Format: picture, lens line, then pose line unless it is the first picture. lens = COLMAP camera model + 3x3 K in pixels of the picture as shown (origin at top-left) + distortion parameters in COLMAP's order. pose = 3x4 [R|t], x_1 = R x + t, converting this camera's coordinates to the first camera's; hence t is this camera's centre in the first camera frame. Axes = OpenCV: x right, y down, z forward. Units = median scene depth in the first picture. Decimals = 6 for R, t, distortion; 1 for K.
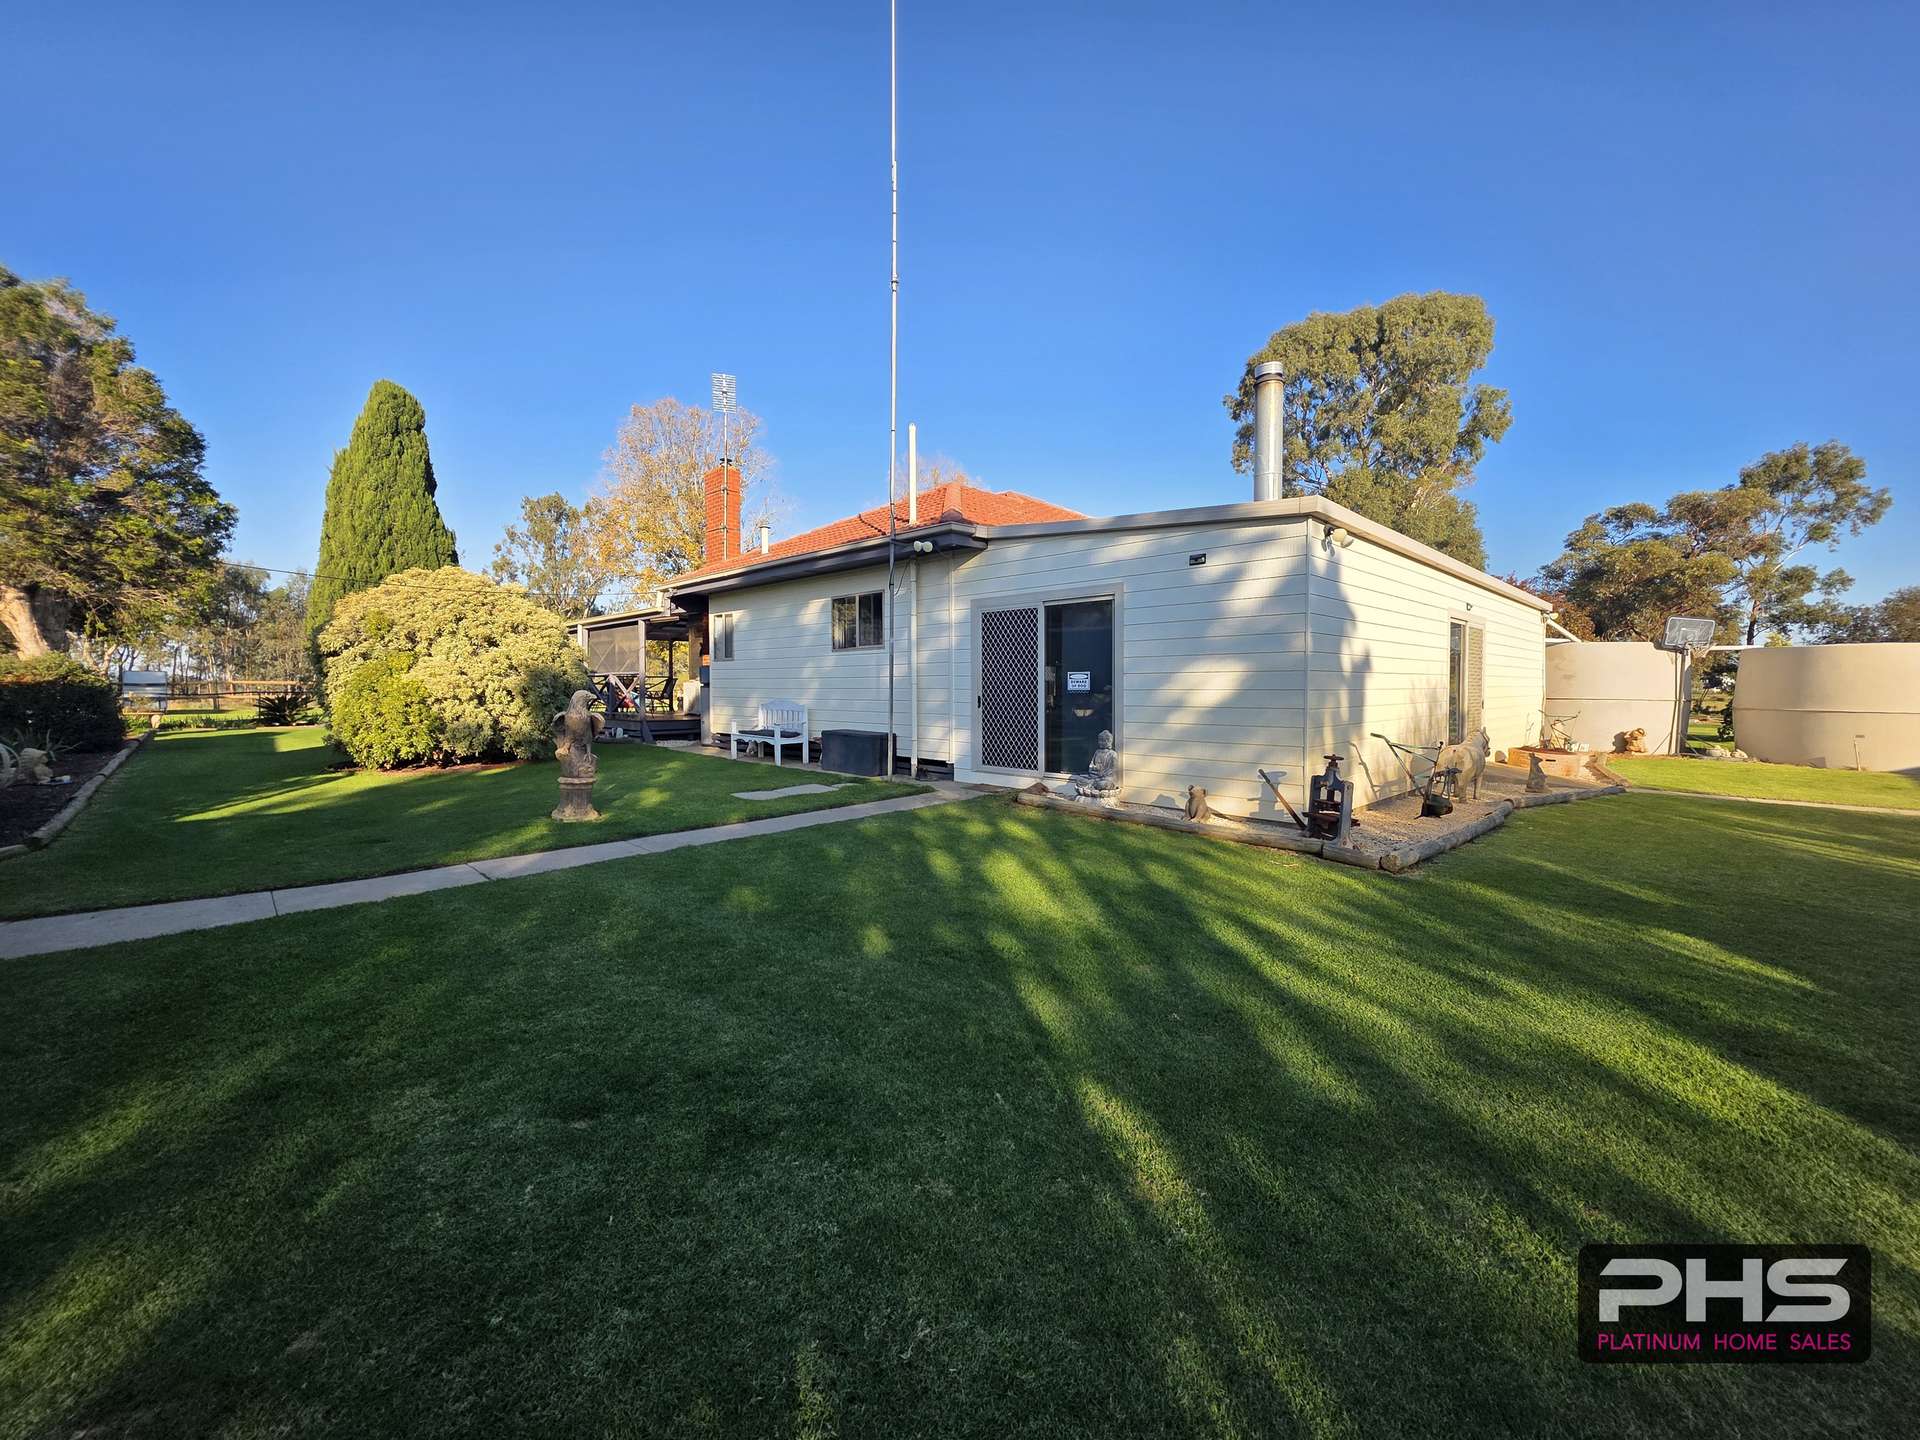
lens RADIAL K [[760.1, 0, 949.5], [0, 760.1, 691.9], [0, 0, 1]] dist [0.001020, 0.000189]
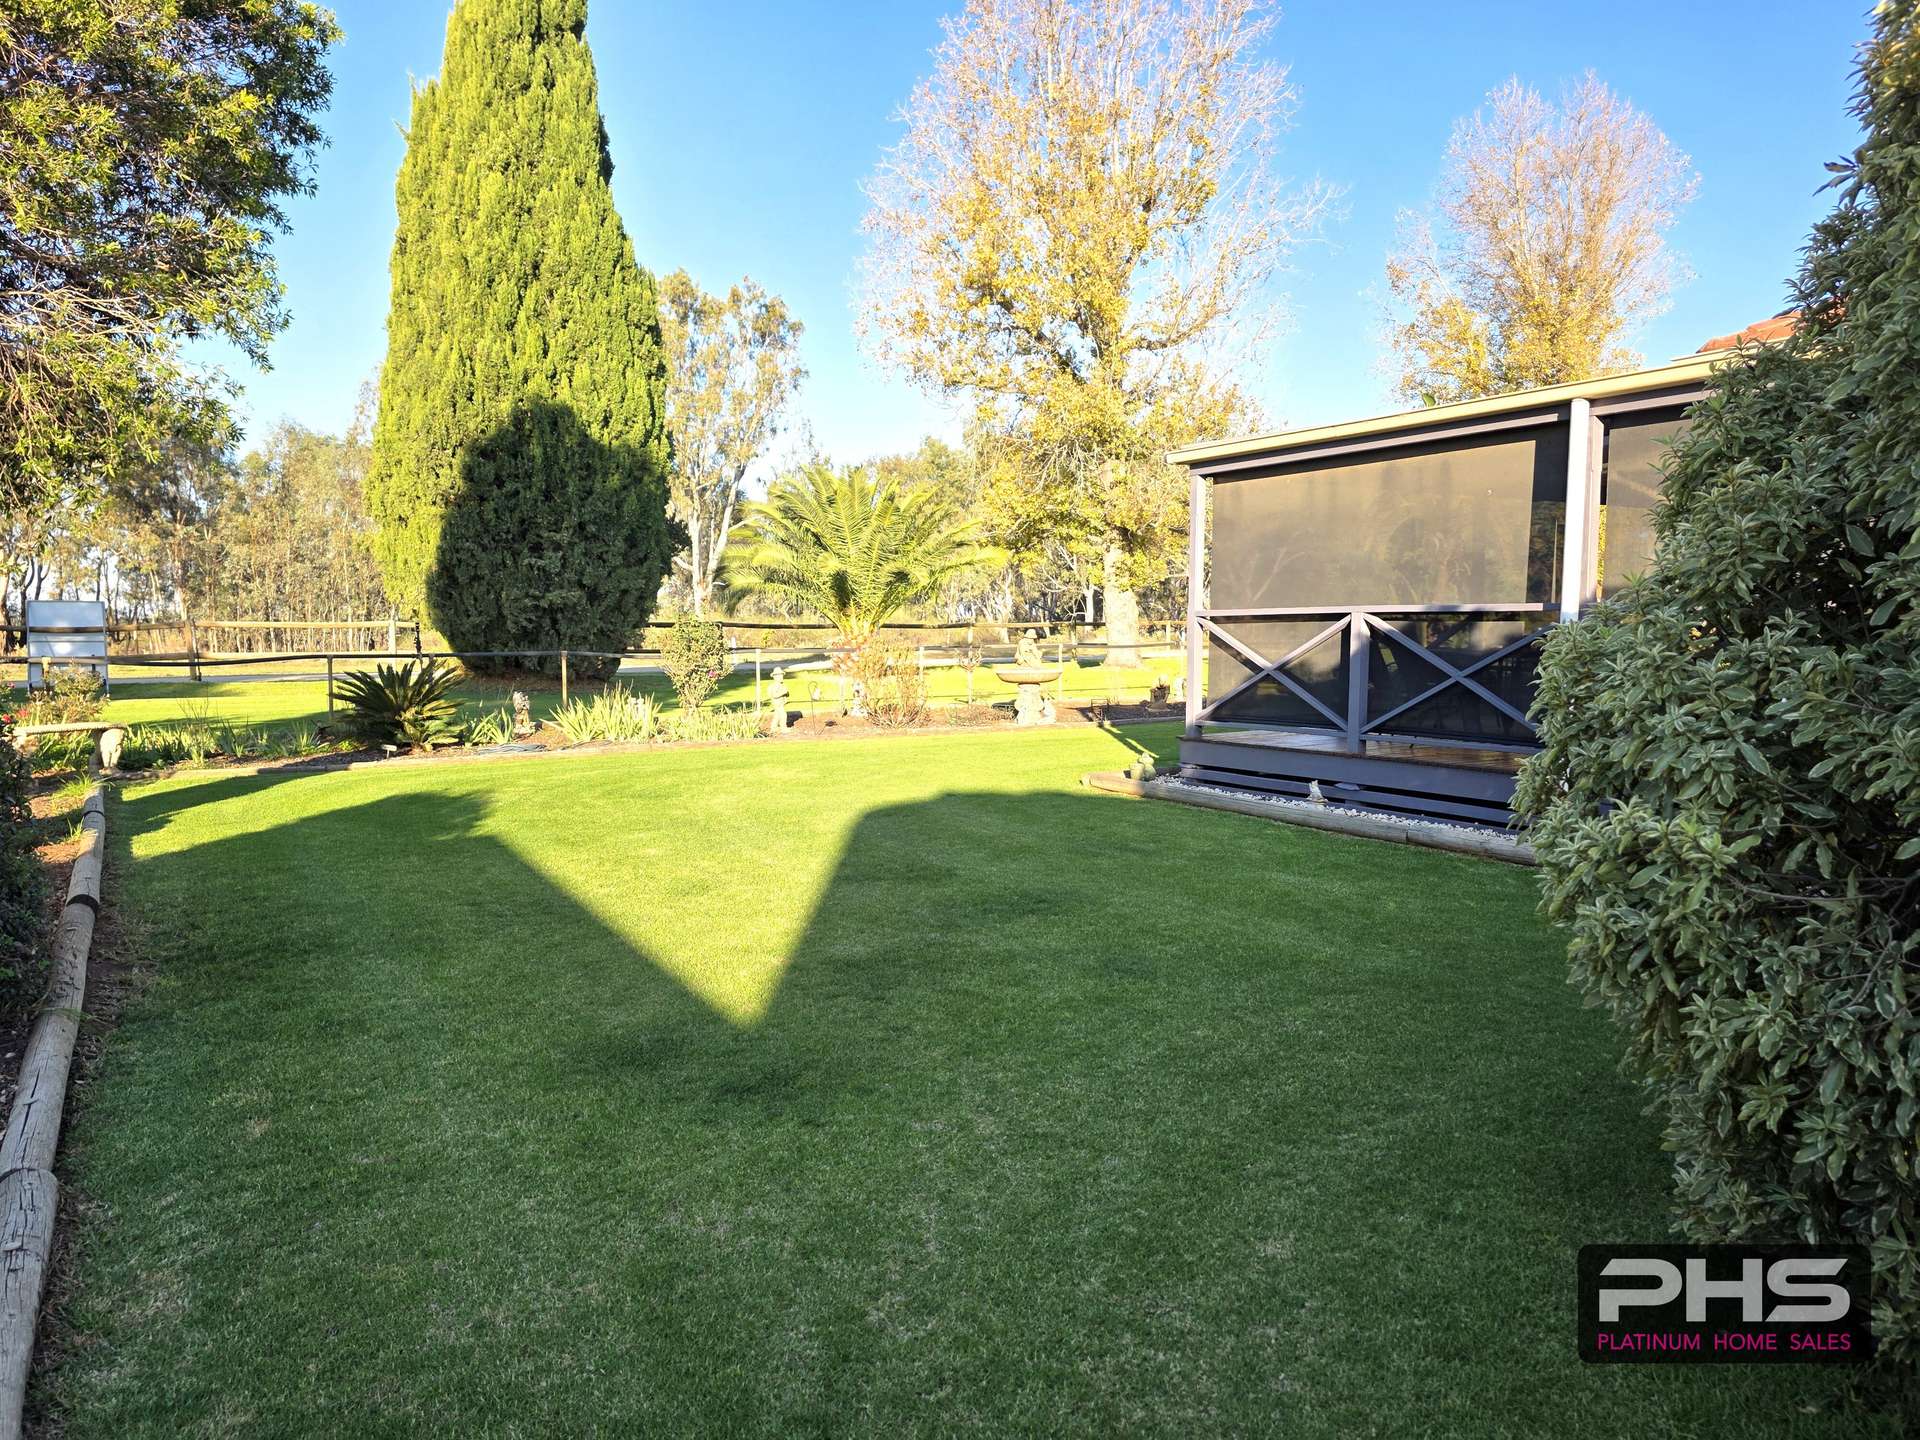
lens RADIAL K [[1290.9, 0, 960.2], [0, 1290.9, 718.6], [0, 0, 1]] dist [0.006679, 0.000533]
pose [[0.979175, 0.016698, -0.202328, -0.330986], [-0.003507, 0.997854, 0.065381, -0.008281], [0.202986, -0.063310, 0.977133, 0.305857]]
